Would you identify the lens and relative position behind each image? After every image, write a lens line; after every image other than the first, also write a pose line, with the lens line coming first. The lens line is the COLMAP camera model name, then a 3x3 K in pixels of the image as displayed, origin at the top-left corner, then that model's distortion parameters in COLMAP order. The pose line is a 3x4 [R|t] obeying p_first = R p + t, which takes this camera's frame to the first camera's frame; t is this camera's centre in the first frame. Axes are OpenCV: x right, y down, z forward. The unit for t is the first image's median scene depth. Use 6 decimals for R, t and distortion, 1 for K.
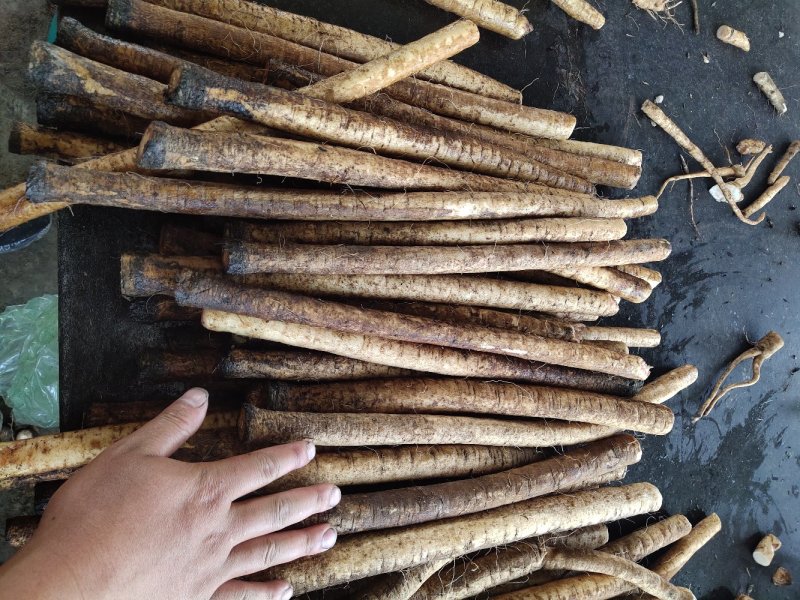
lens RADIAL K [[582.3, 0, 400.0], [0, 582.3, 300.0], [0, 0, 1]] dist [0.183600, -0.149457]
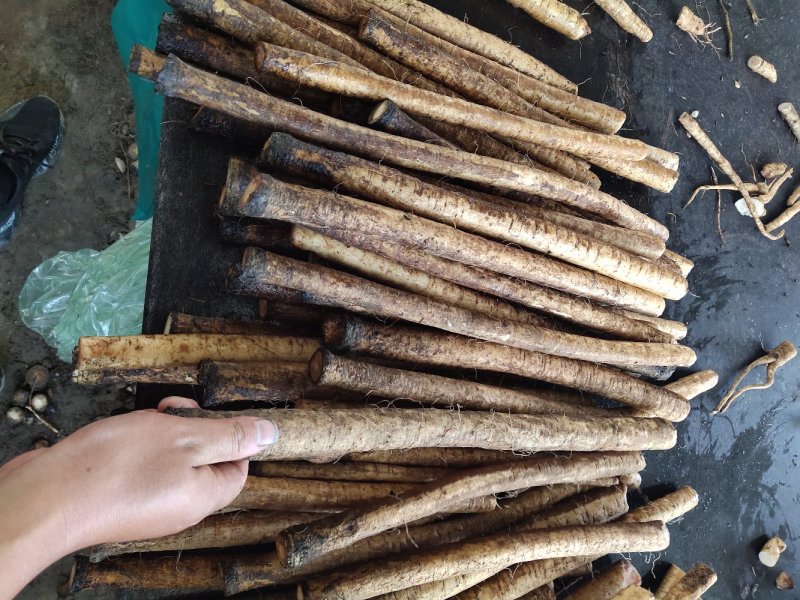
lens RADIAL K [[582.3, 0, 400.0], [0, 582.3, 300.0], [0, 0, 1]] dist [0.183600, -0.149457]
pose [[0.995614, 0.089801, 0.026227, -0.090447], [-0.087759, 0.993628, -0.070730, 0.117018], [-0.032412, 0.068118, 0.997151, -0.036862]]
